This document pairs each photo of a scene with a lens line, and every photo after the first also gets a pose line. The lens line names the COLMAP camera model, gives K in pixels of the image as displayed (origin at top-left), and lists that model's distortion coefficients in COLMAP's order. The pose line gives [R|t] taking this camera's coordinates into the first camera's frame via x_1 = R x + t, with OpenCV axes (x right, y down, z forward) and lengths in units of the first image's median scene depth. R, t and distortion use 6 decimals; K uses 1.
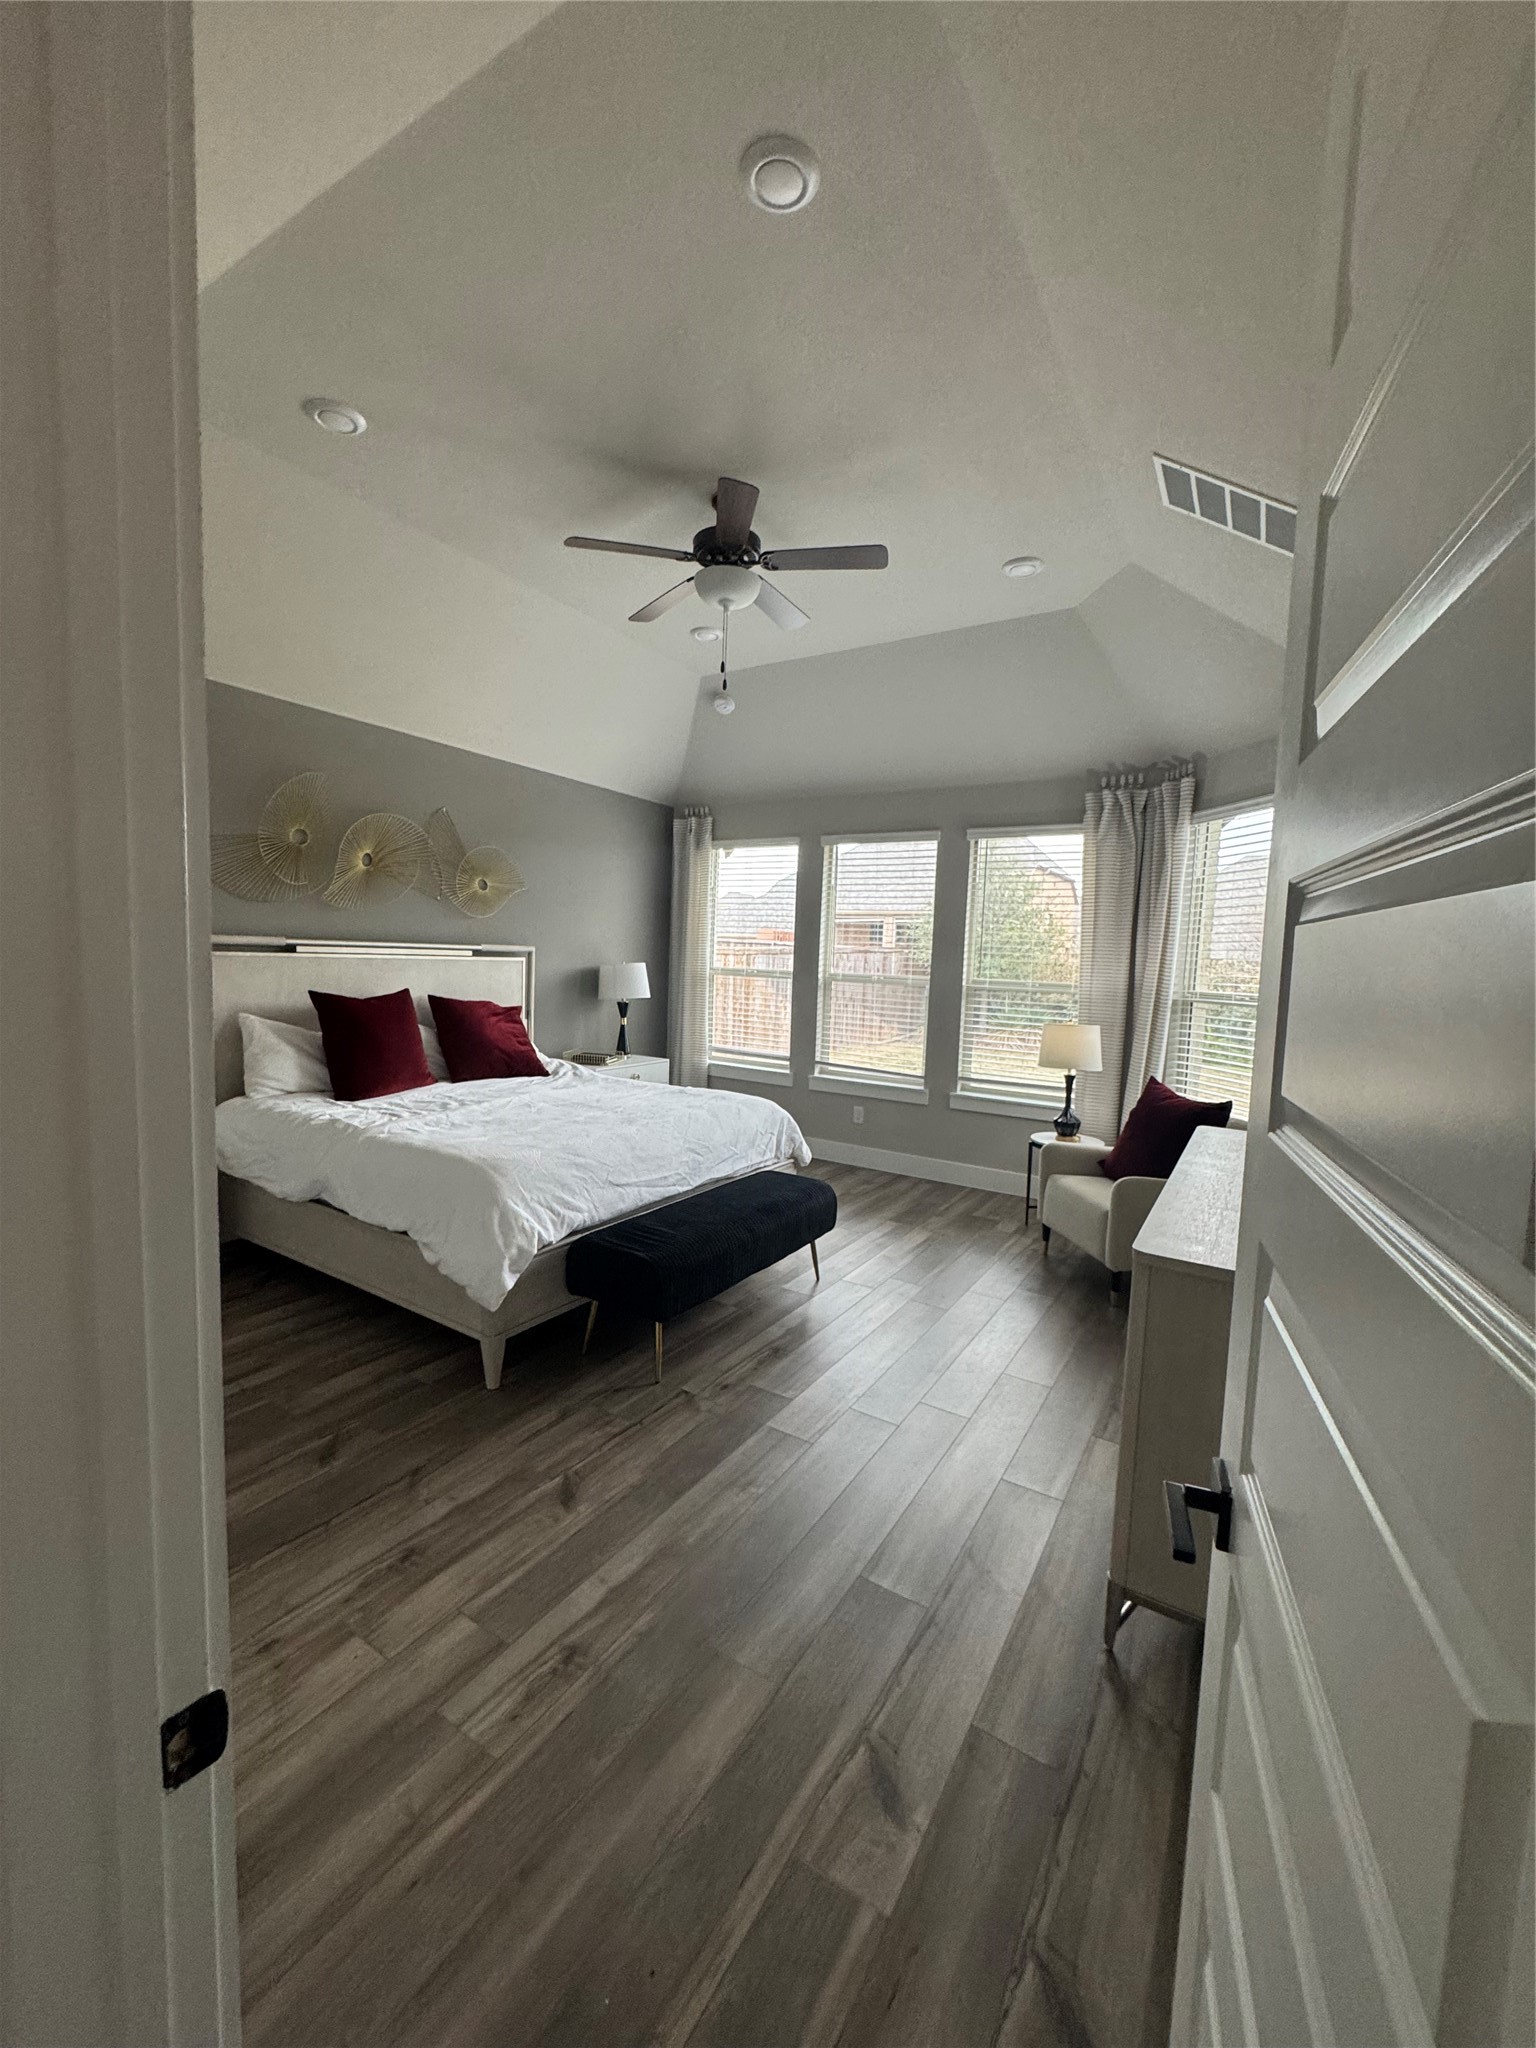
lens RADIAL K [[820.0, 0, 769.3], [0, 820.0, 1024.0], [0, 0, 1]] dist [0.001201, 0.001043]
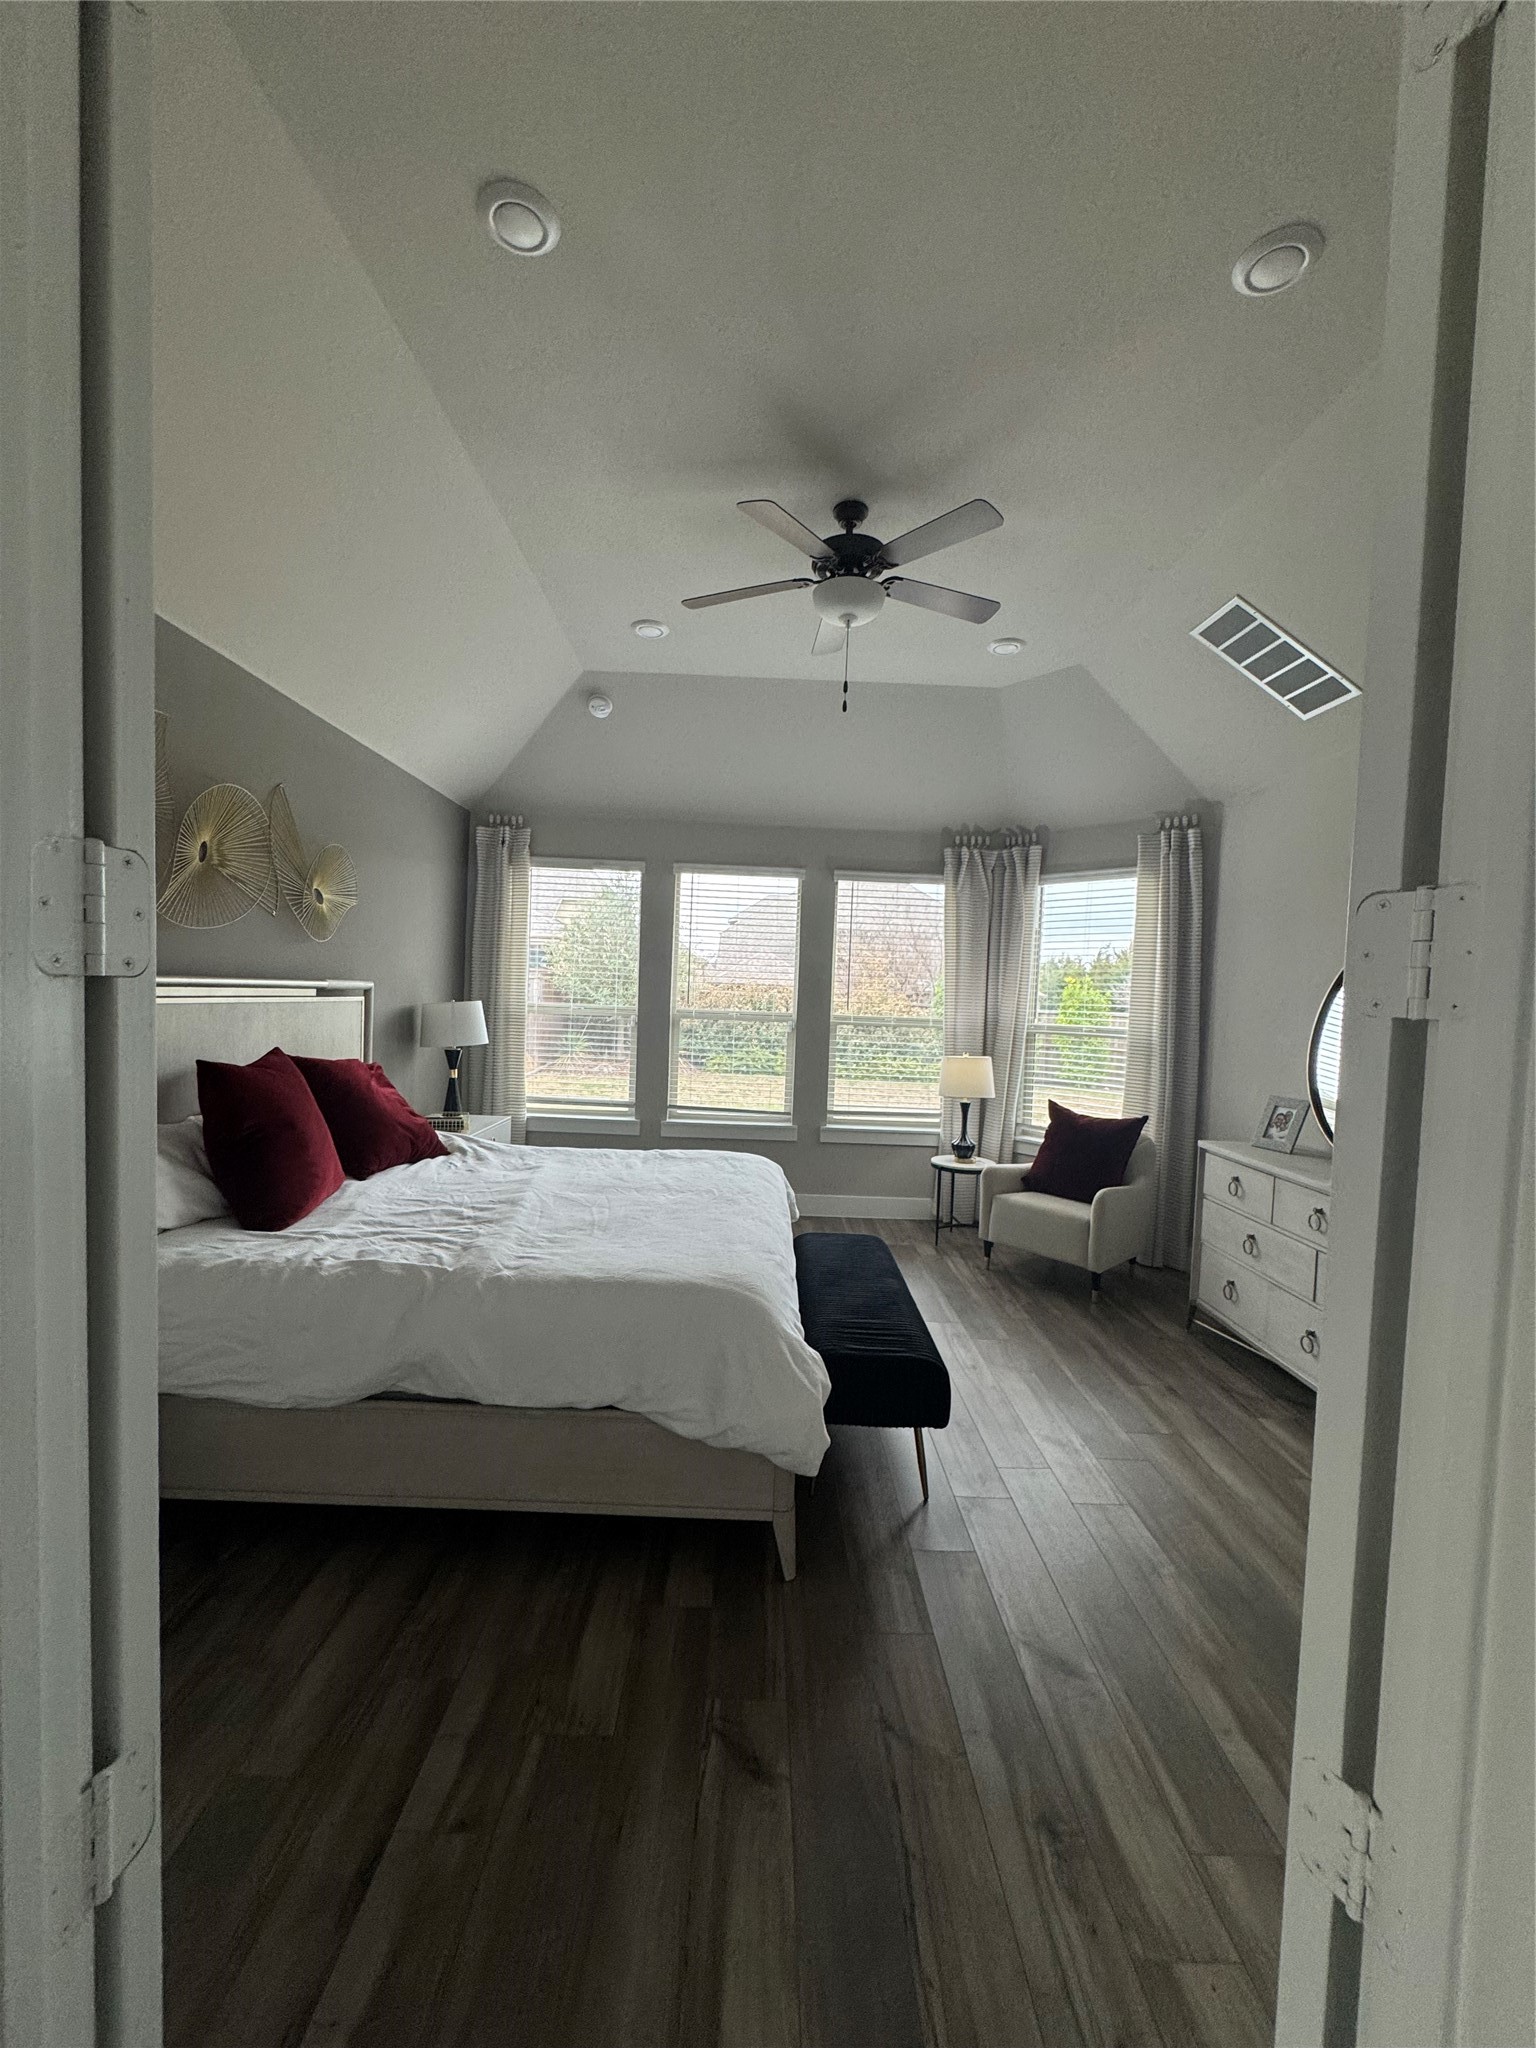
lens RADIAL K [[820.0, 0, 761.5], [0, 820.0, 1024.5], [0, 0, 1]] dist [0.001201, 0.001043]
pose [[0.841943, -0.023678, 0.539047, -0.453233], [0.036761, 0.999233, -0.013525, -0.037228], [-0.538313, 0.031203, 0.842167, 0.210868]]
